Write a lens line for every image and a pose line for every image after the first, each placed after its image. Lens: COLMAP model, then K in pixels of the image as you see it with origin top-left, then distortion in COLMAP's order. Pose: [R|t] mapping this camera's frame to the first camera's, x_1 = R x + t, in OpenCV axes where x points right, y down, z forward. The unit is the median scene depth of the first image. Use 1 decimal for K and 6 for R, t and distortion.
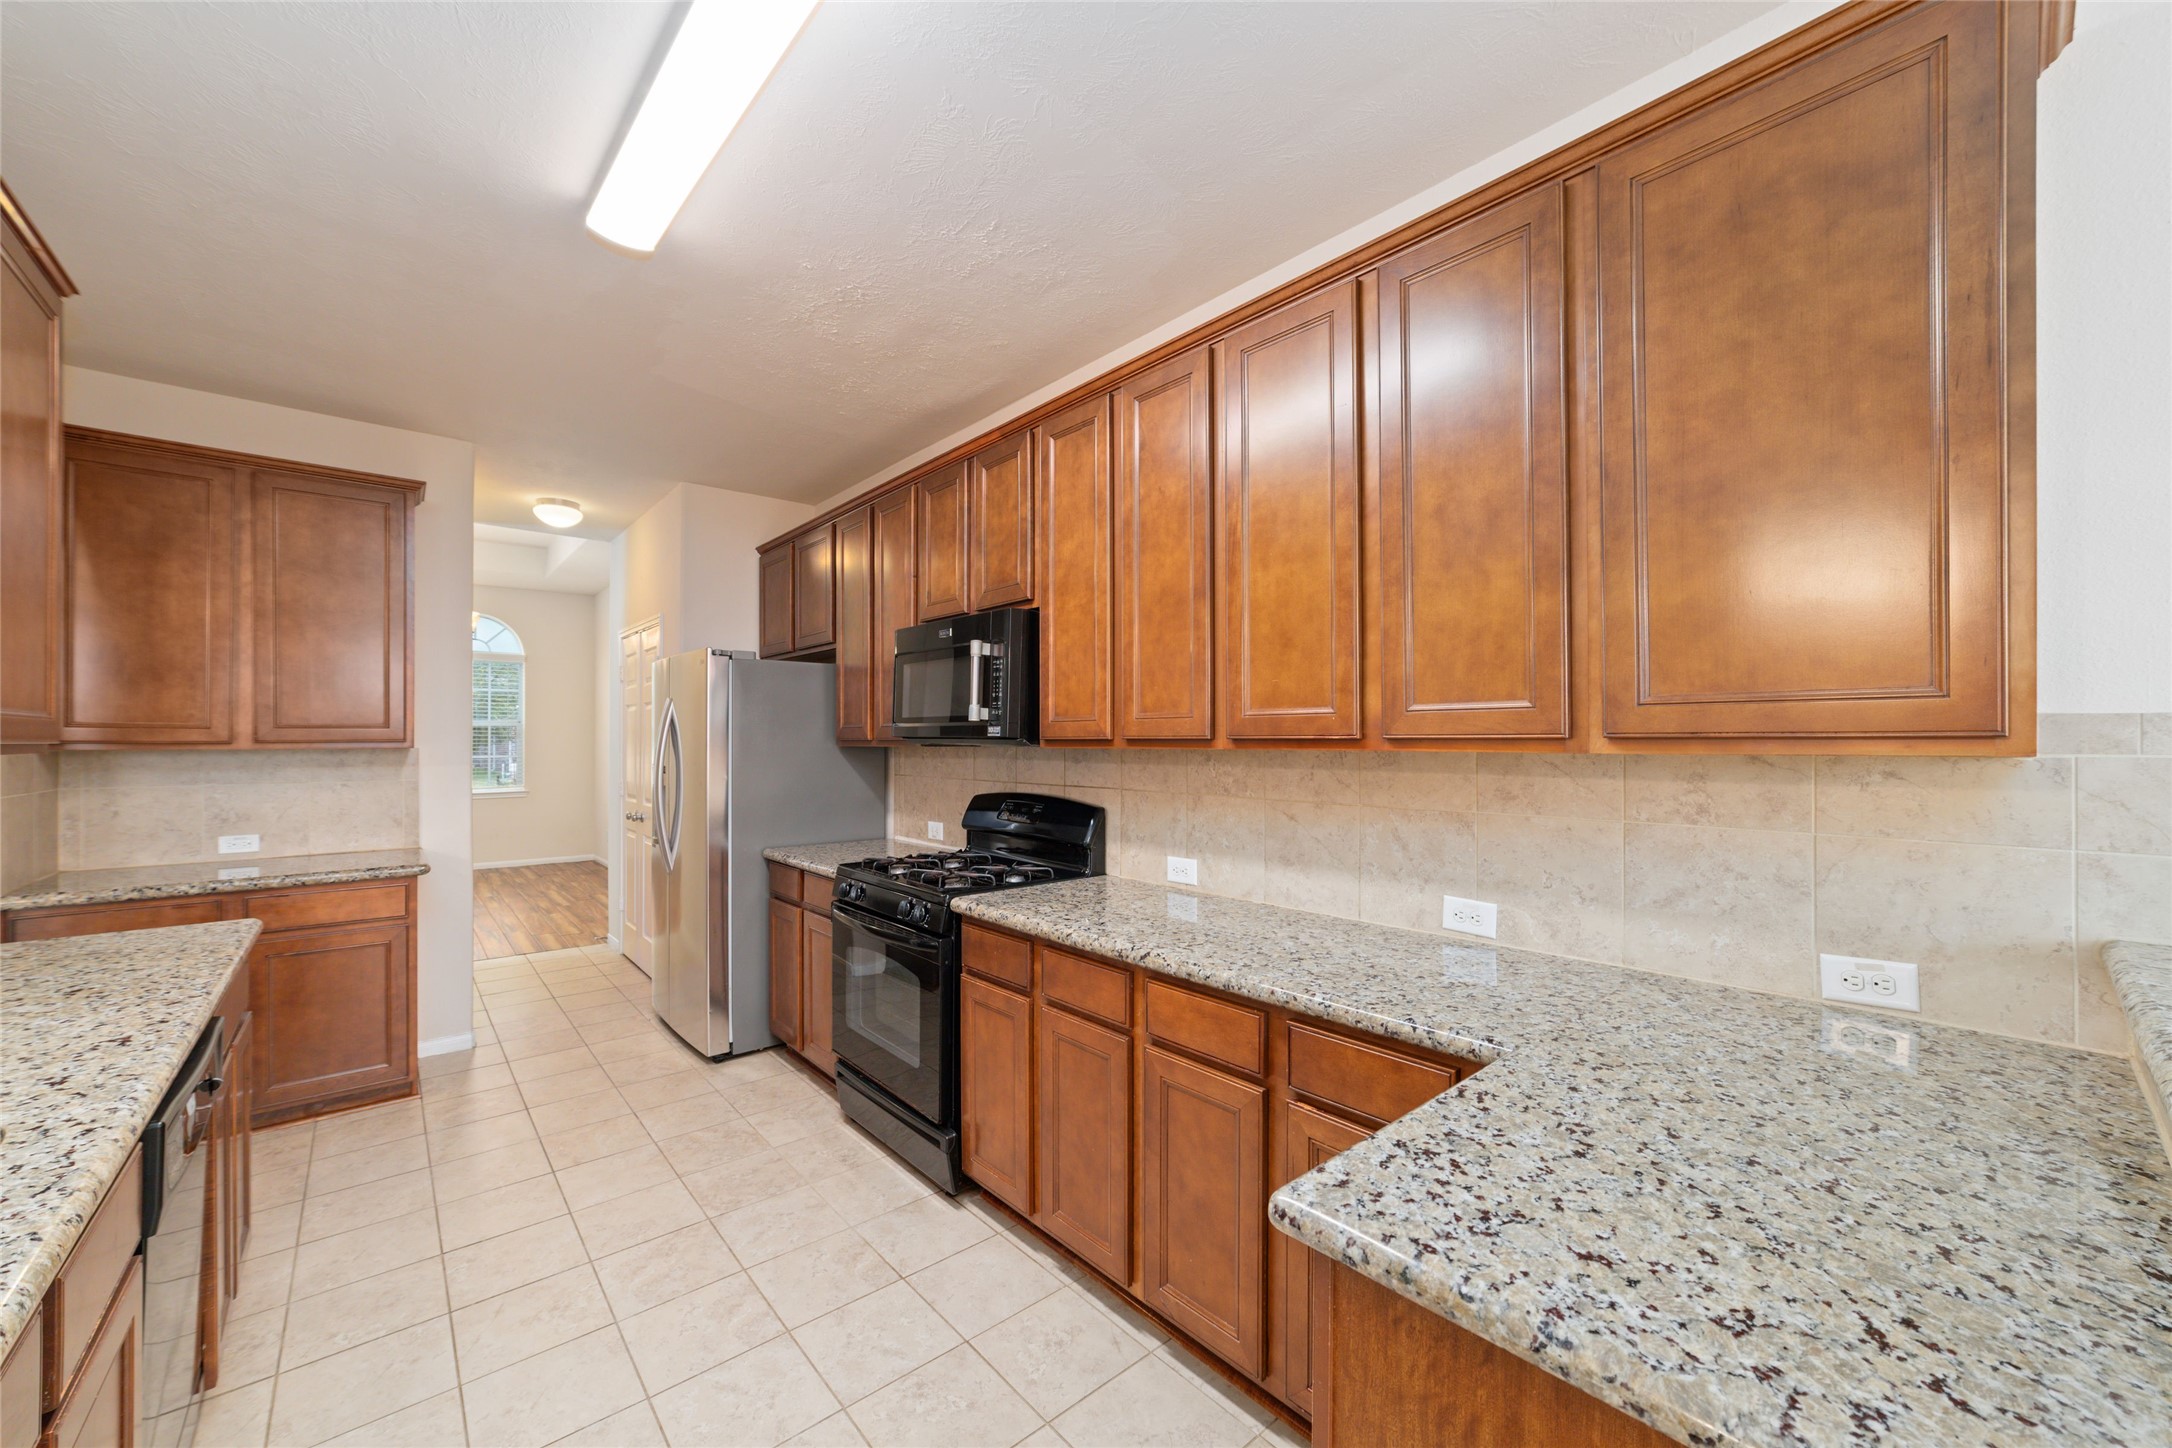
lens RADIAL K [[826.5, 0, 1083.7], [0, 826.5, 734.2], [0, 0, 1]] dist [-0.010744, 0.000264]
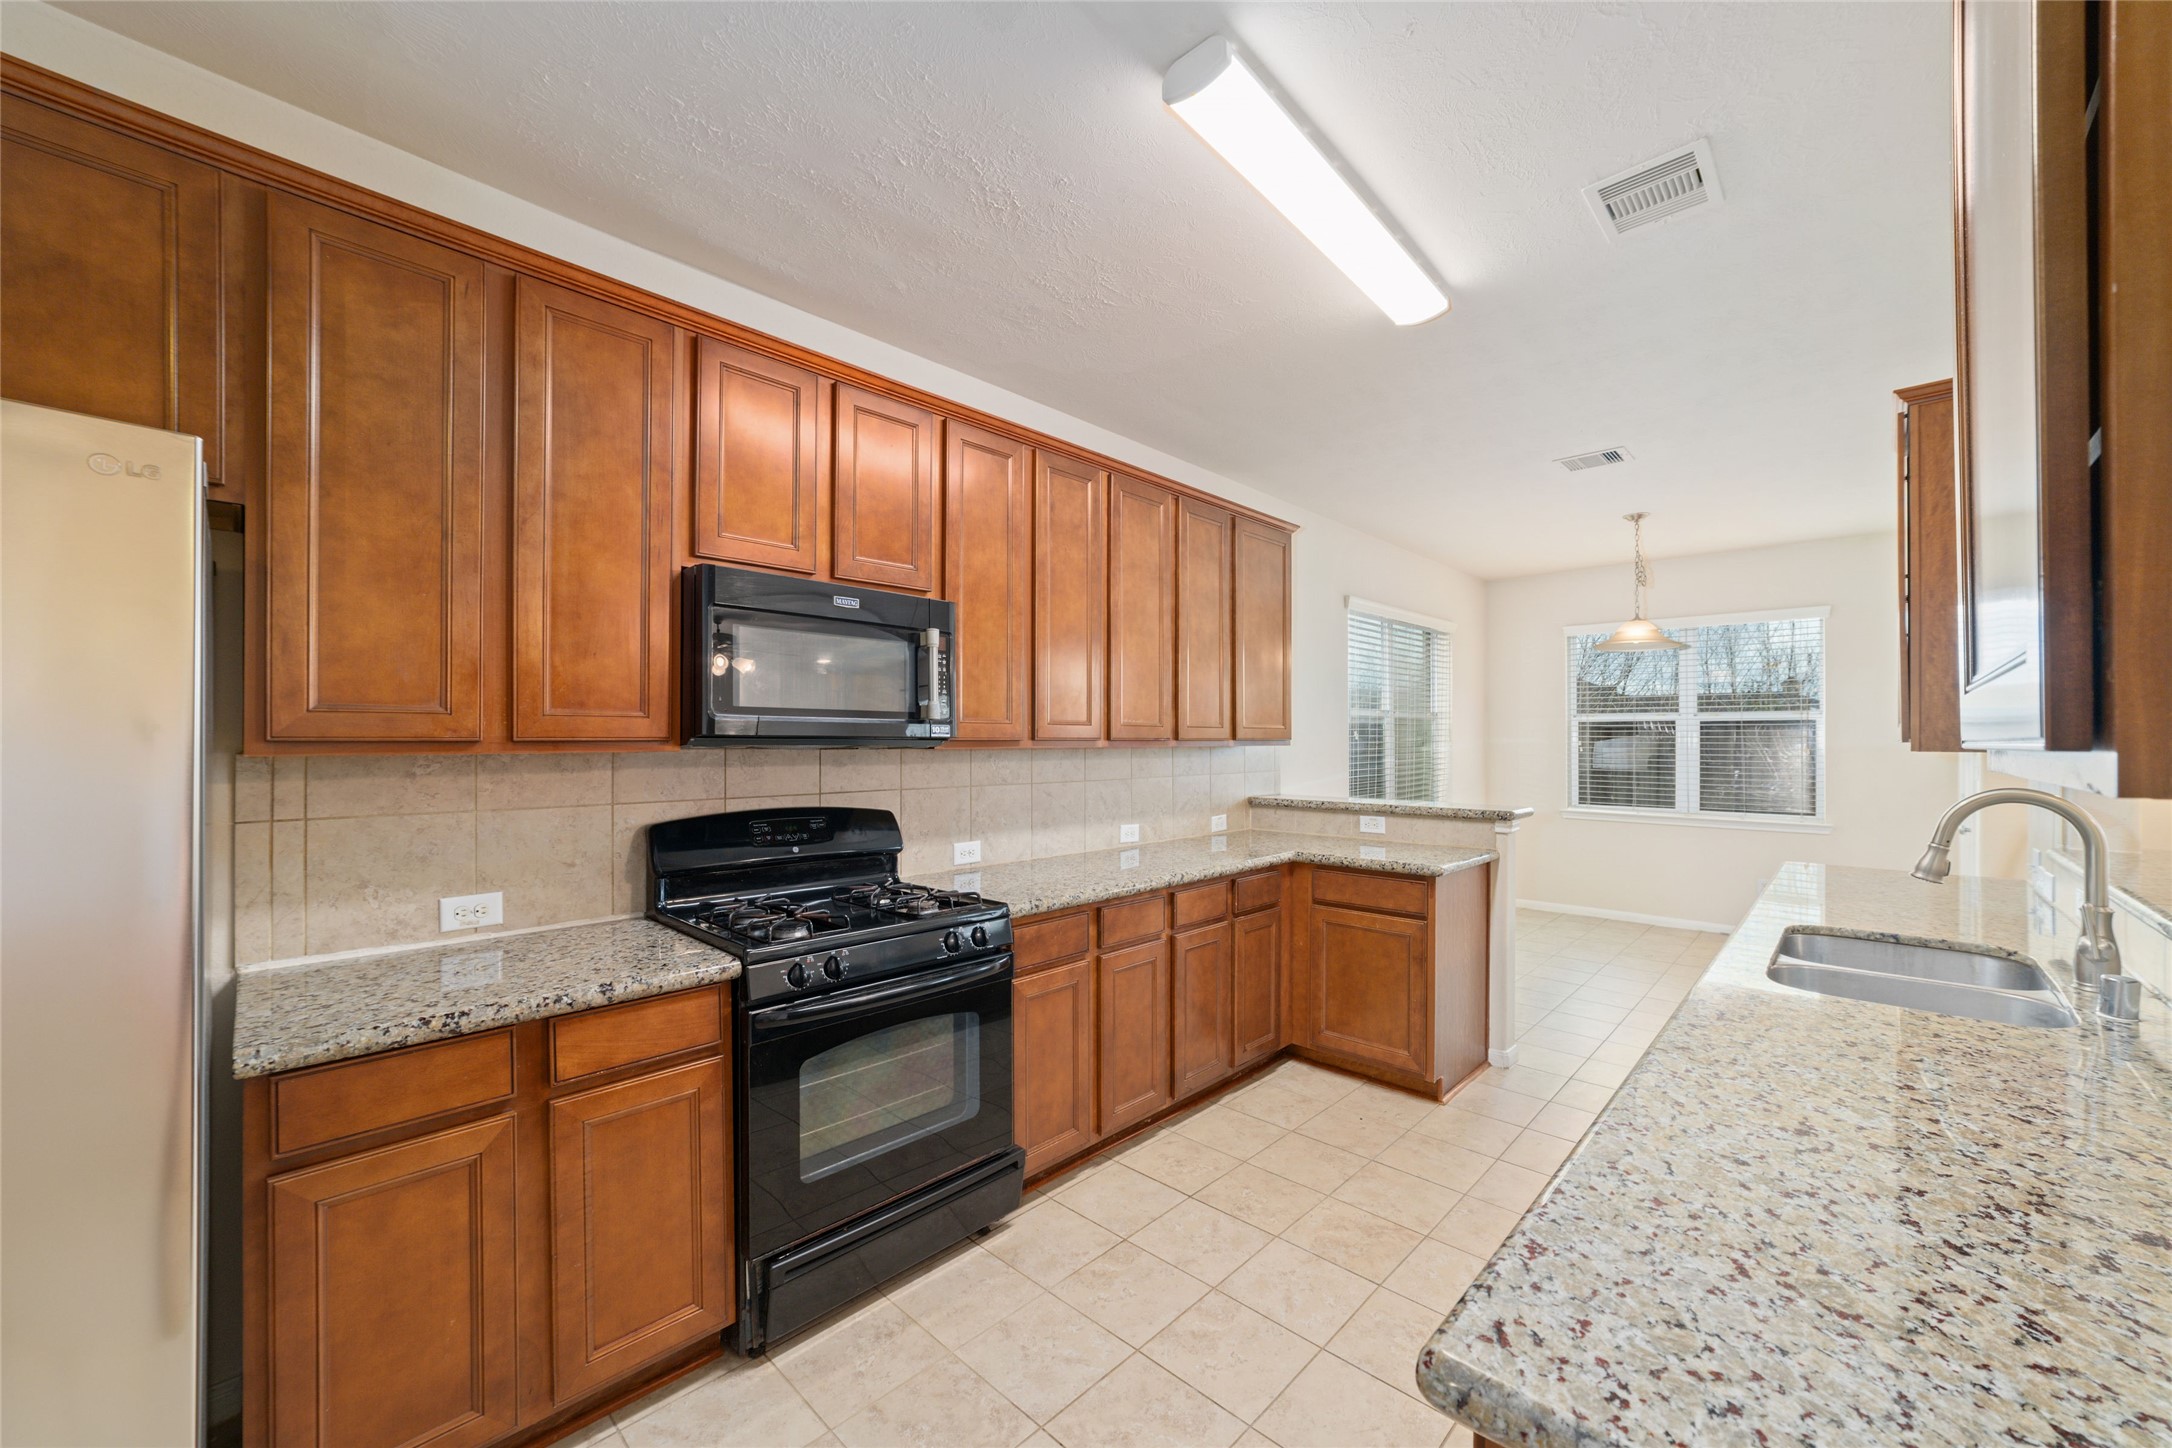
lens RADIAL K [[826.5, 0, 1087.8], [0, 826.5, 736.5], [0, 0, 1]] dist [-0.010744, 0.000264]
pose [[-0.087530, 0.010158, 0.996110, -1.120858], [-0.003861, 0.999937, -0.010536, 0.013394], [-0.996154, -0.004768, -0.087486, 0.991933]]
